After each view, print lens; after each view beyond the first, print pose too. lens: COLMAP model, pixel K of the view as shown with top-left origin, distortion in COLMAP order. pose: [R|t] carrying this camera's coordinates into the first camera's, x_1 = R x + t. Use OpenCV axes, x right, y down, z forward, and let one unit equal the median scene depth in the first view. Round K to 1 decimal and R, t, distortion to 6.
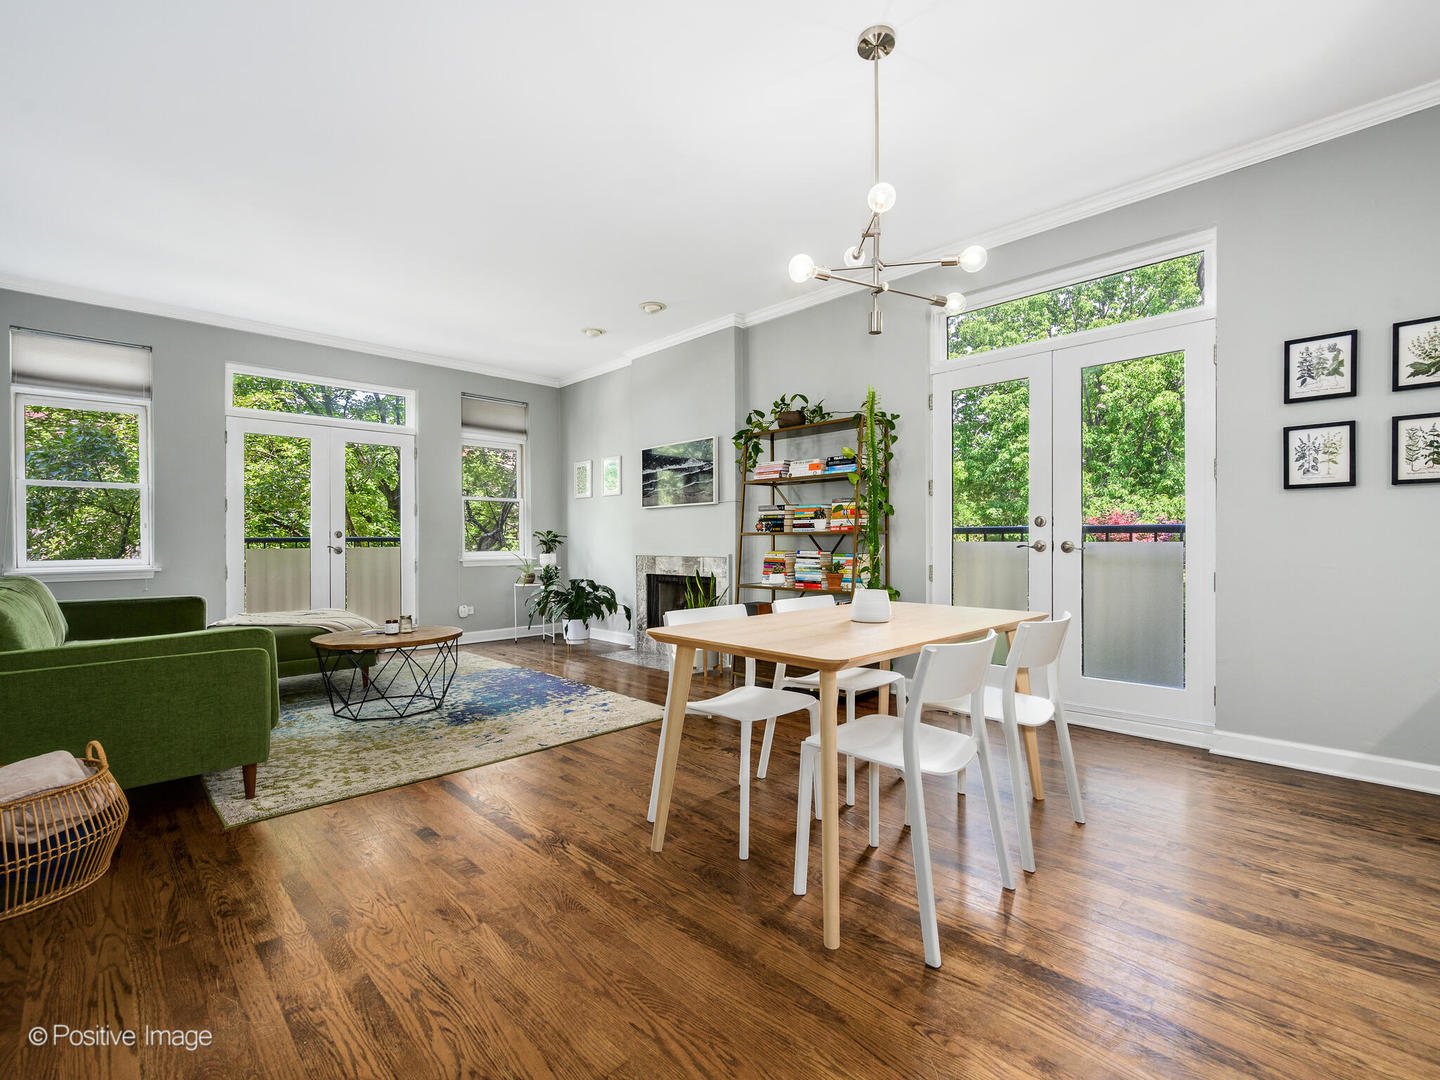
lens RADIAL K [[629.4, 0, 760.4], [0, 629.4, 543.3], [0, 0, 1]] dist [0.000947, -0.000624]
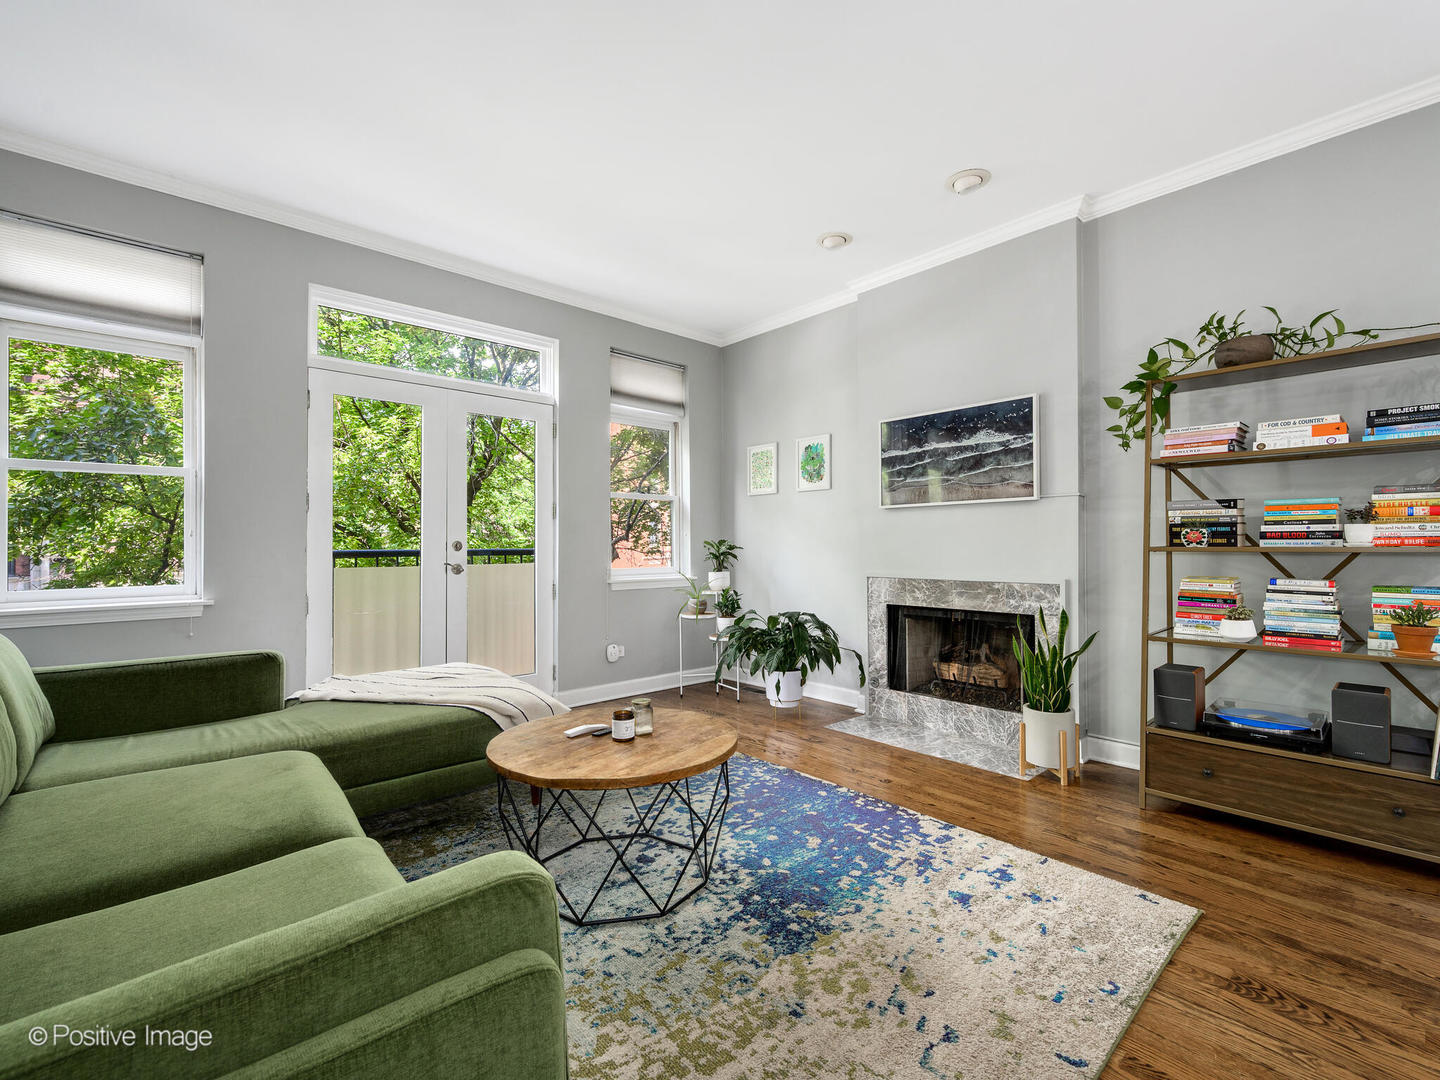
lens RADIAL K [[636.5, 0, 740.6], [0, 636.5, 540.0], [0, 0, 1]] dist [0.000167, -0.000006]
pose [[0.997947, 0.002152, -0.064014, -0.337967], [-0.003074, 0.999893, -0.014299, -0.012246], [0.063976, 0.014466, 0.997847, 0.348996]]
